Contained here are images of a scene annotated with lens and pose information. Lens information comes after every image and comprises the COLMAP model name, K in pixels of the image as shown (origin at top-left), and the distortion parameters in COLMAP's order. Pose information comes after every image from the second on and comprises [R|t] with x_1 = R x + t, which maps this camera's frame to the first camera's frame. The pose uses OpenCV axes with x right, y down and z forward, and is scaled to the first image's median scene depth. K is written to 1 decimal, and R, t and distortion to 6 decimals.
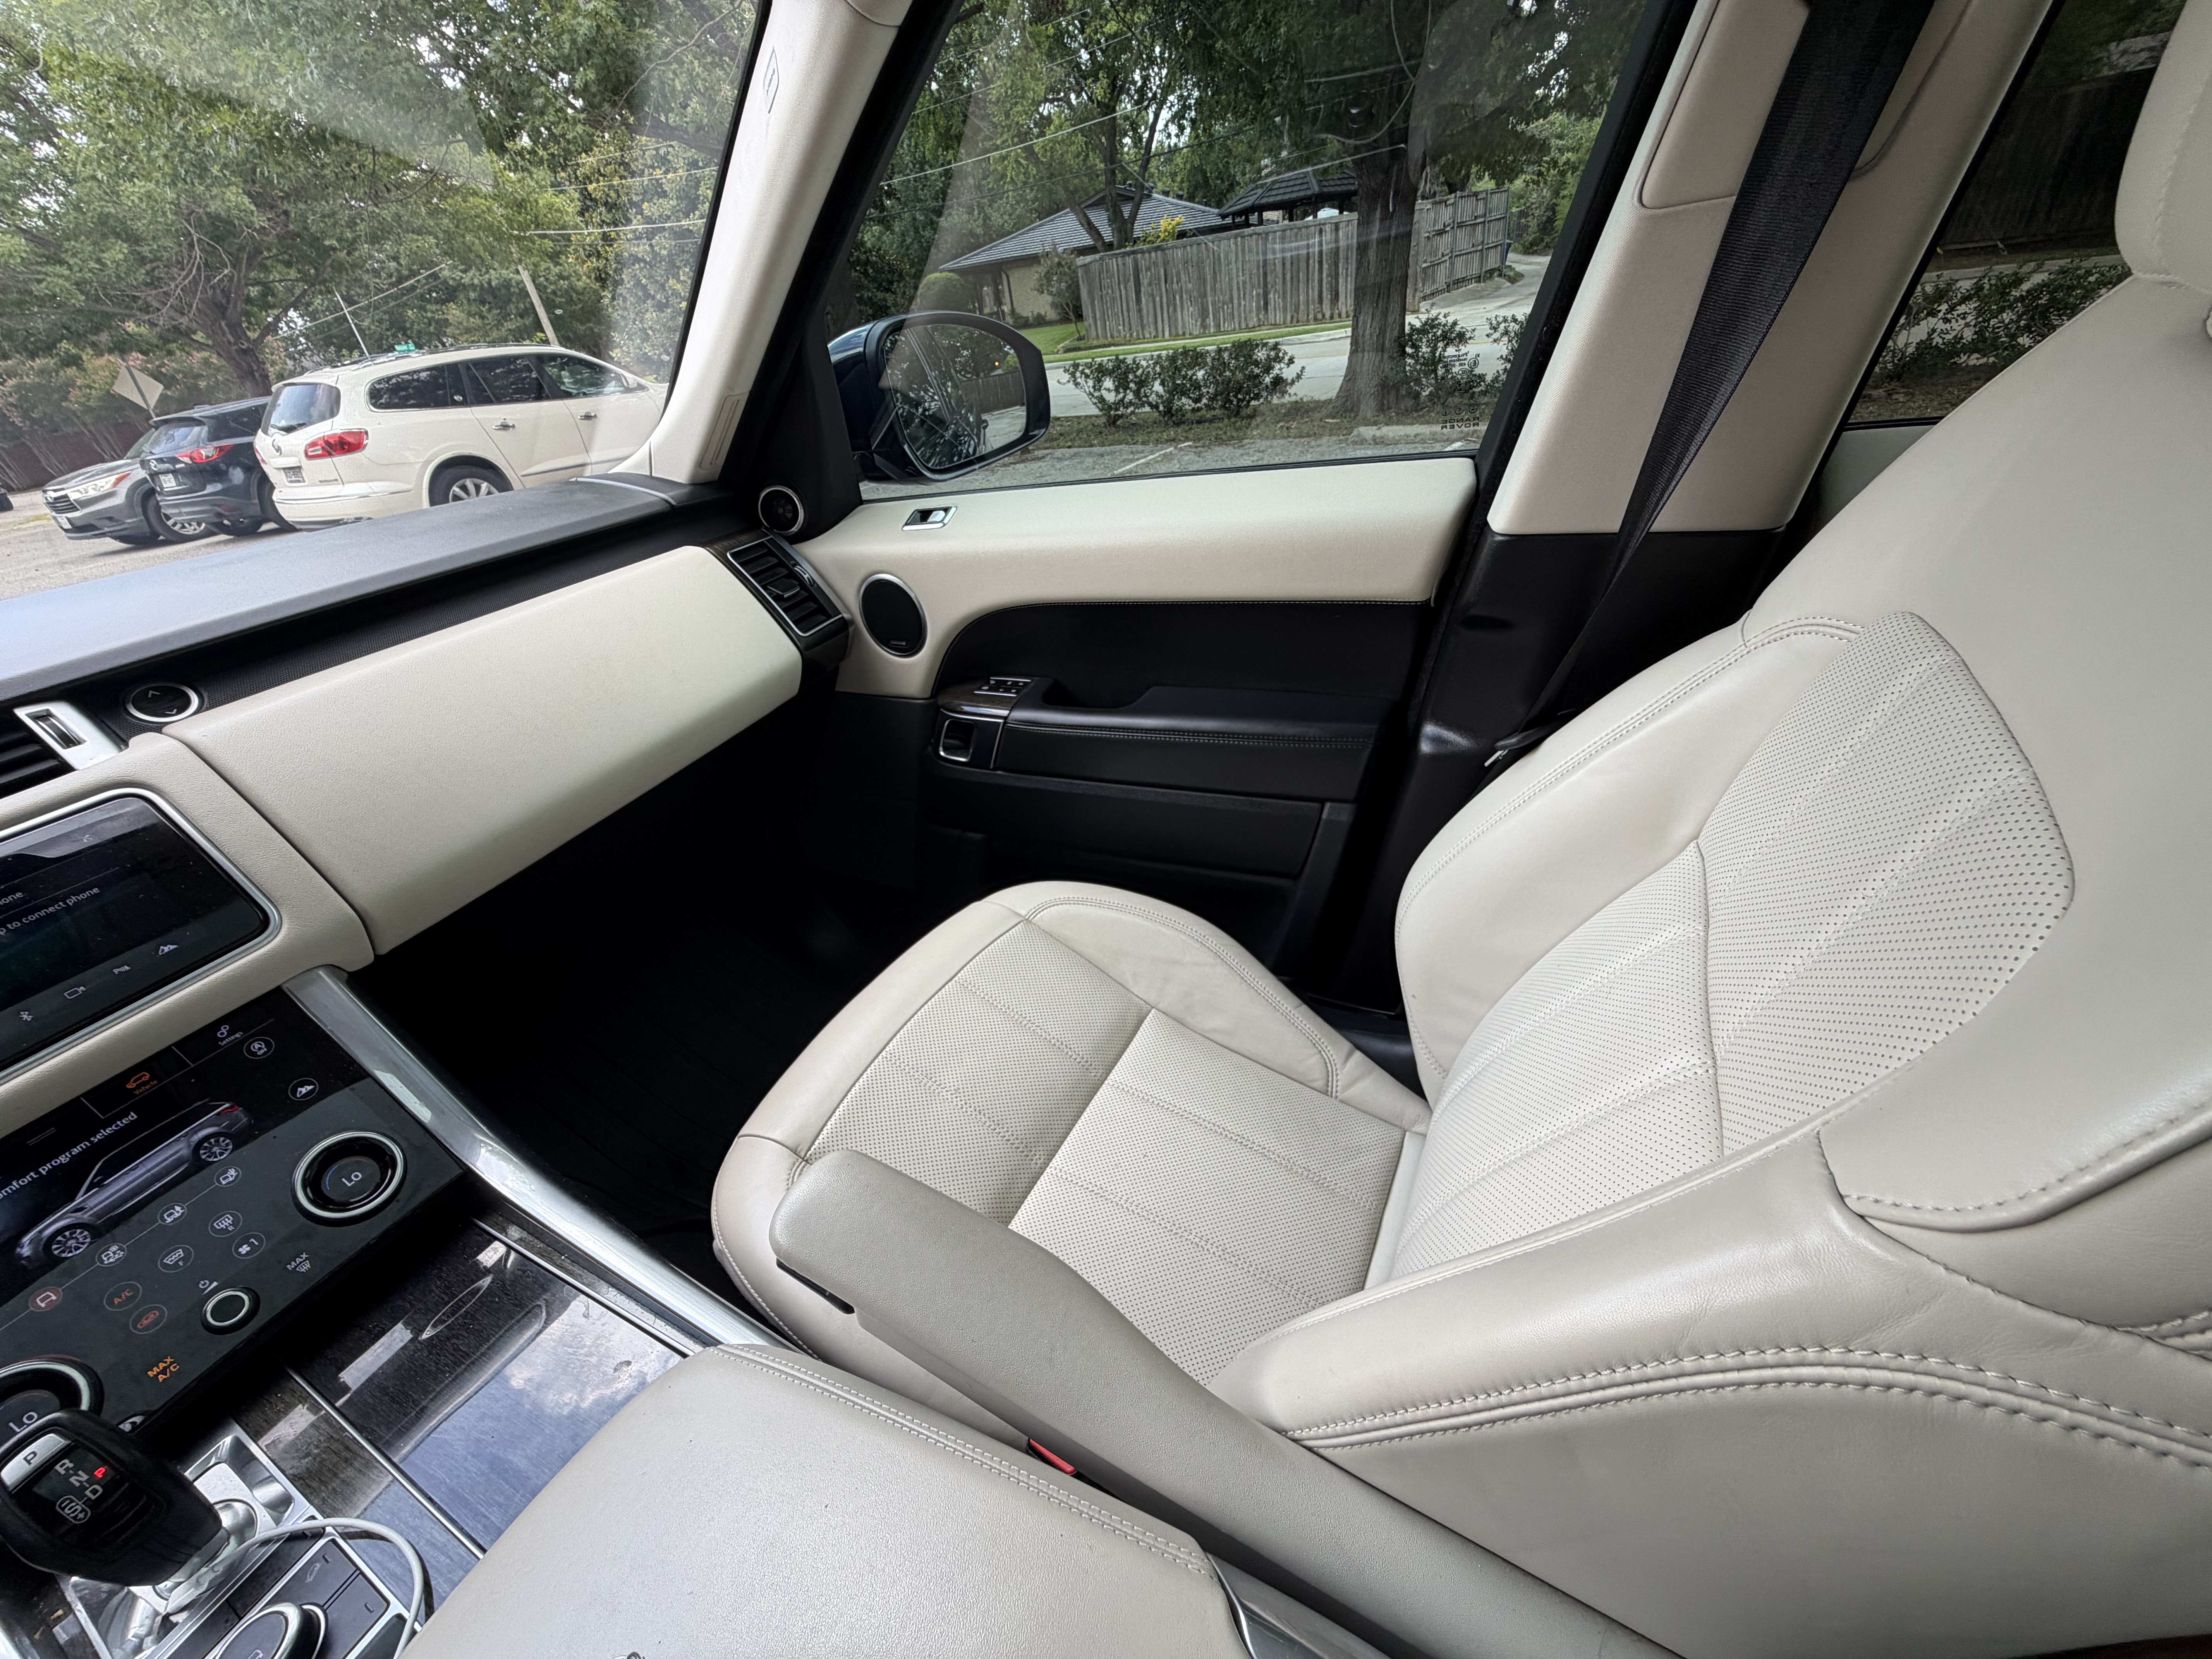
lens RADIAL K [[895.5, 0, 1106.0], [0, 895.5, 829.5], [0, 0, 1]] dist [0.000500, -0.000022]
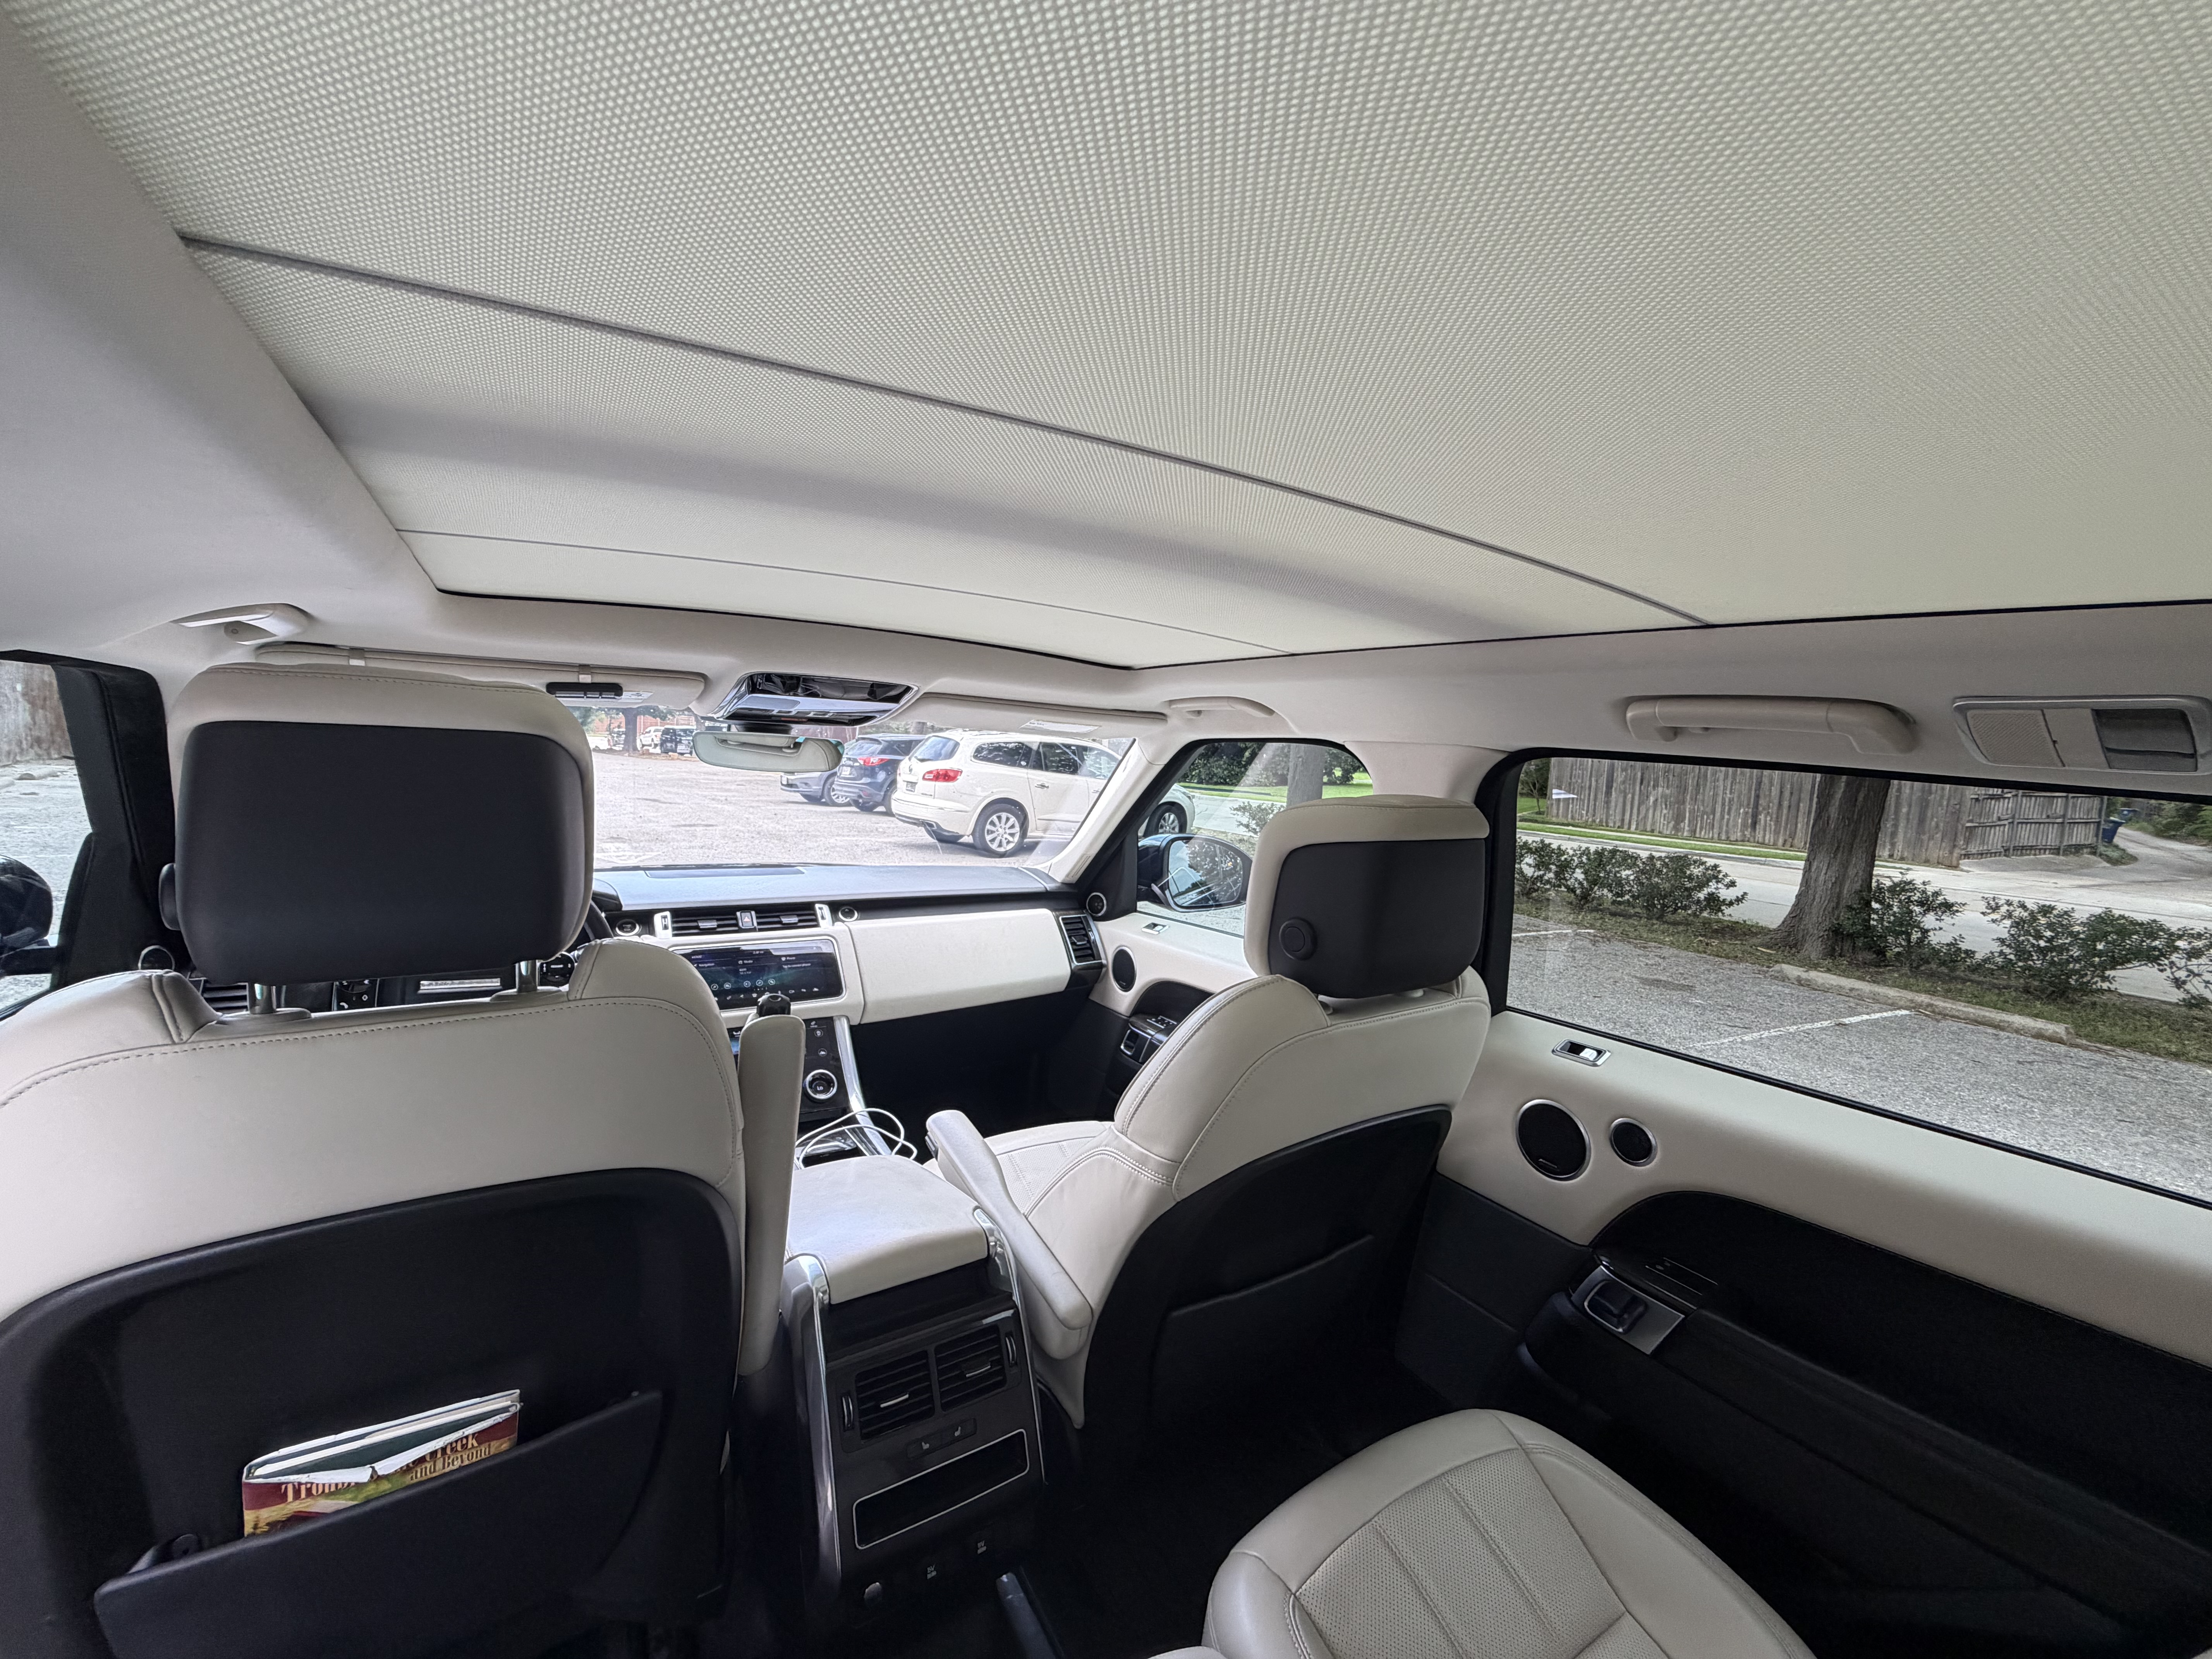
lens RADIAL K [[895.5, 0, 1106.0], [0, 895.5, 829.5], [0, 0, 1]] dist [0.000500, -0.000022]
pose [[0.861180, 0.220059, -0.458195, 0.059190], [-0.391340, 0.862302, -0.321384, 0.014754], [0.324379, 0.456080, 0.828715, -0.080577]]
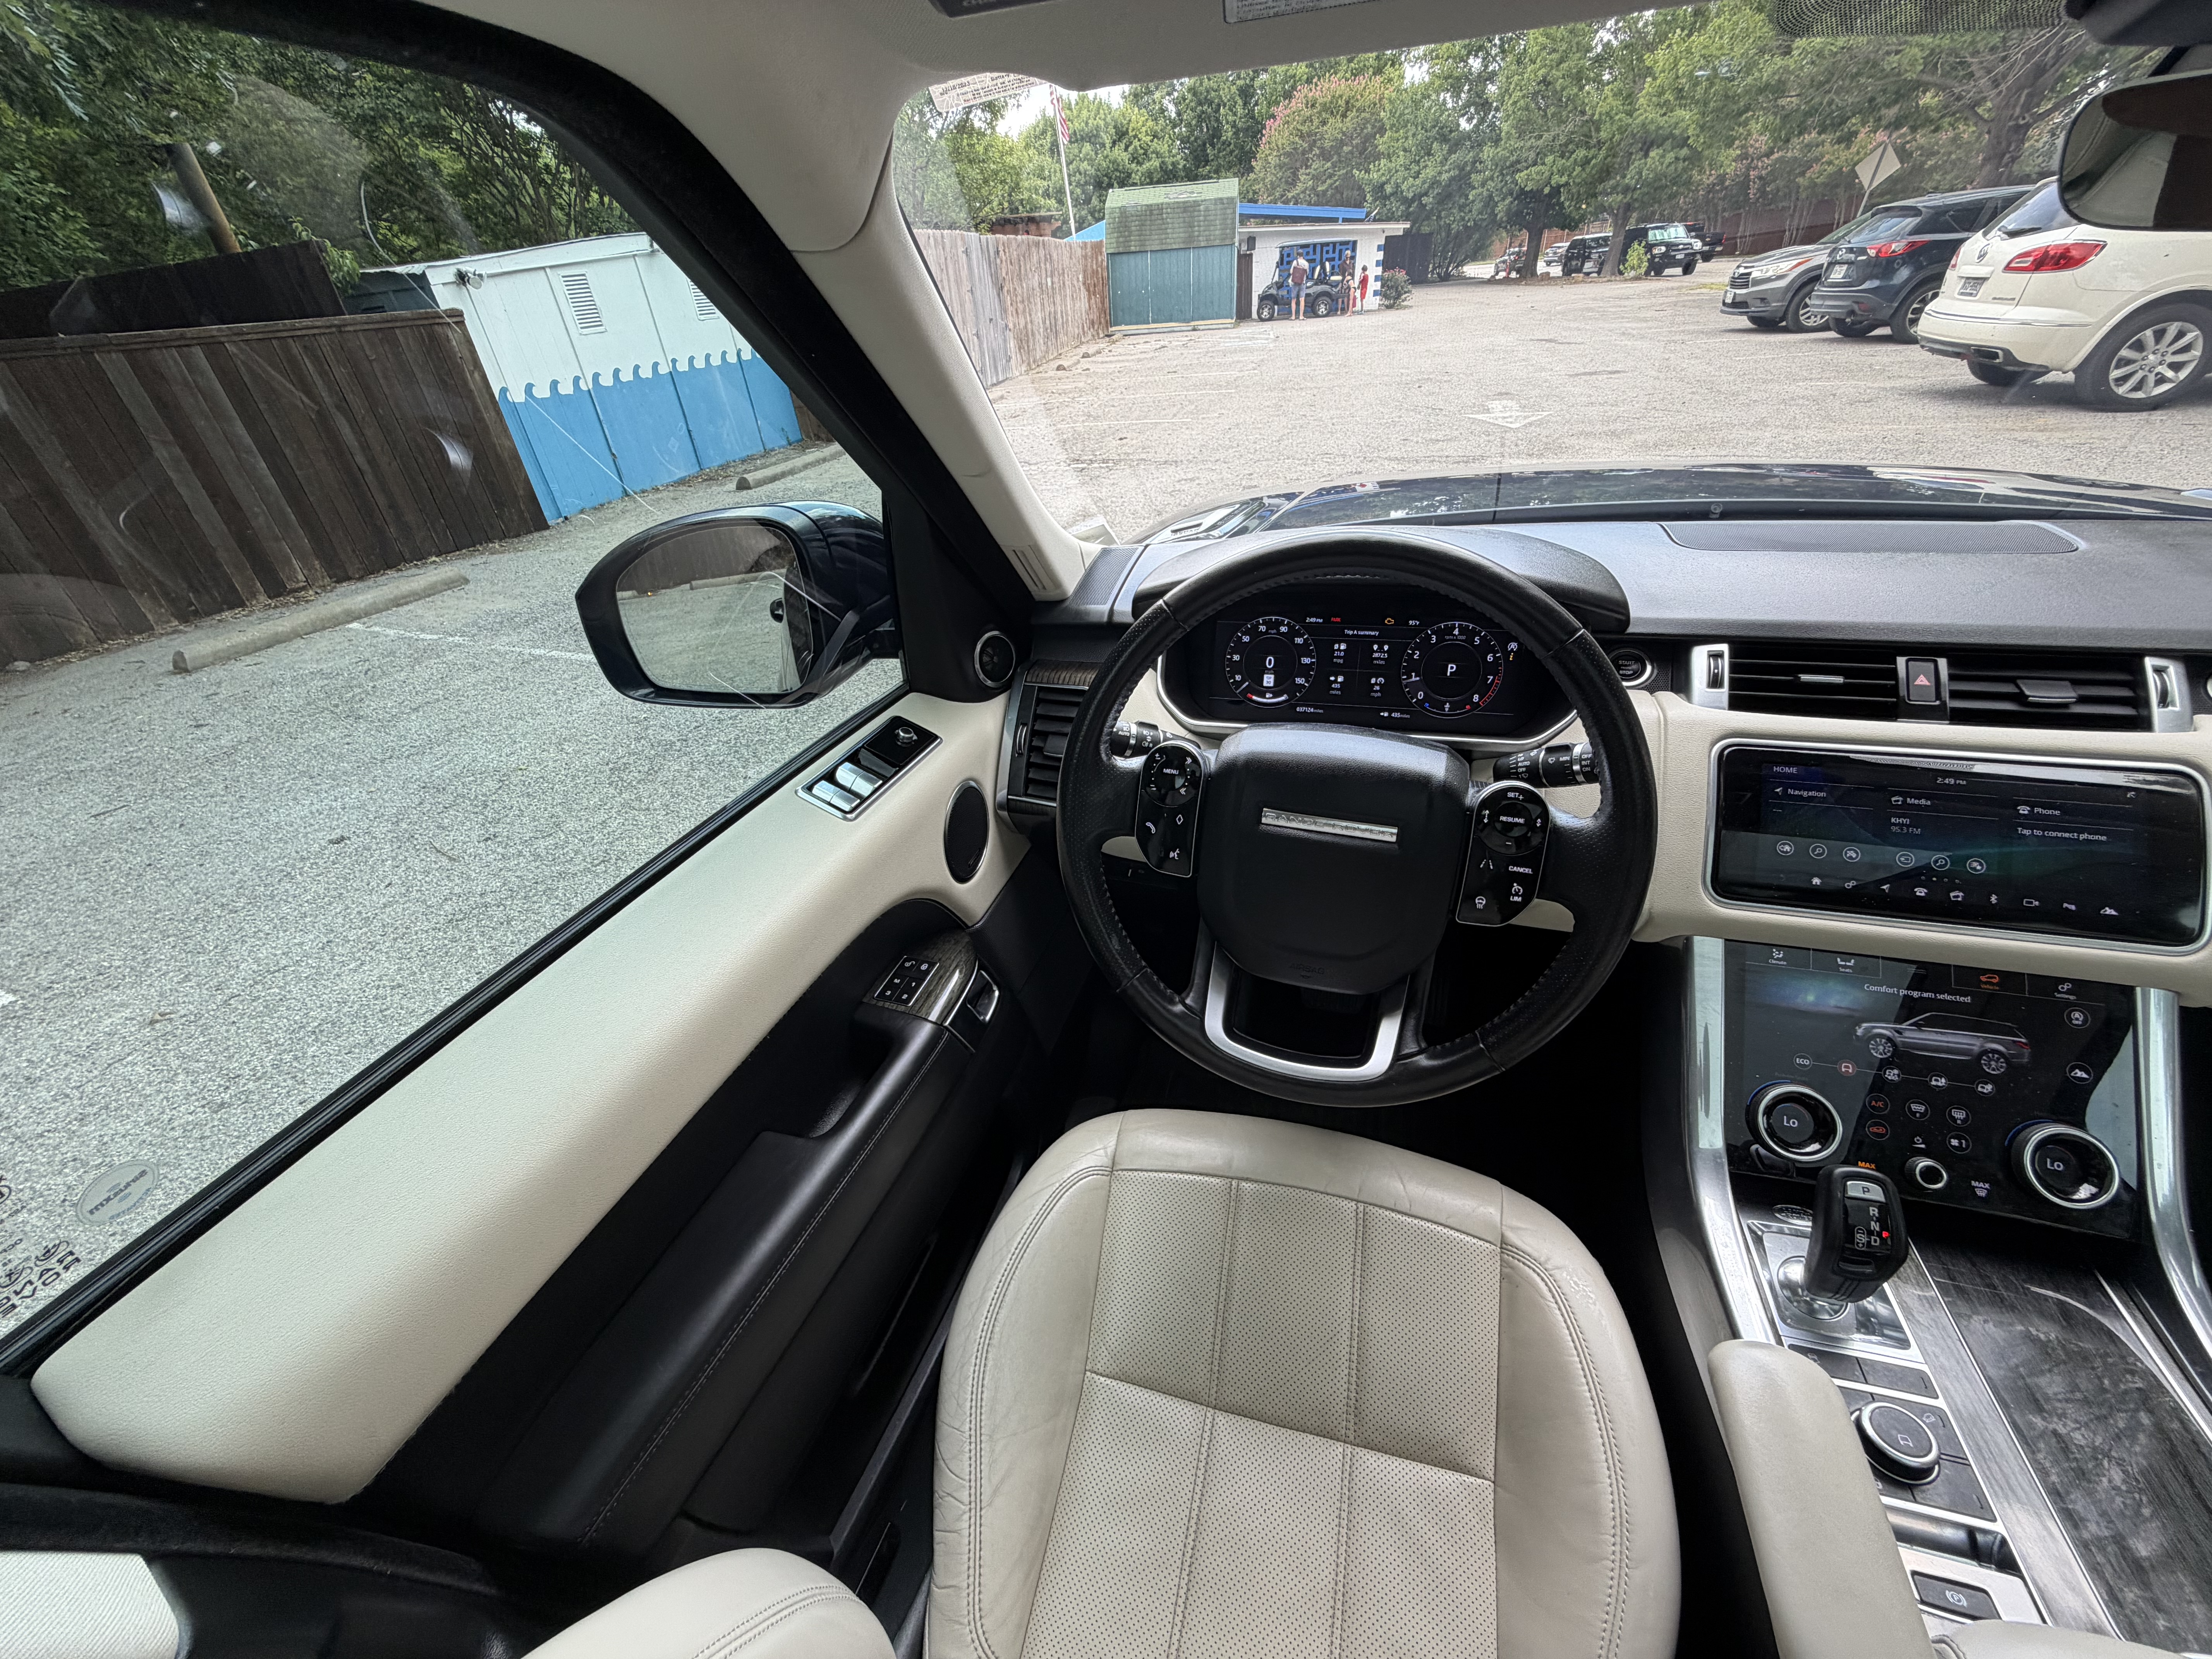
lens RADIAL K [[869.0, 0, 1069.6], [0, 869.0, 832.2], [0, 0, 1]] dist [-0.001850, -0.000446]
pose [[0.177386, 0.621505, -0.763063, -0.029876], [-0.458805, 0.738170, 0.494574, 0.007050], [0.870650, 0.262367, 0.416091, -0.035882]]
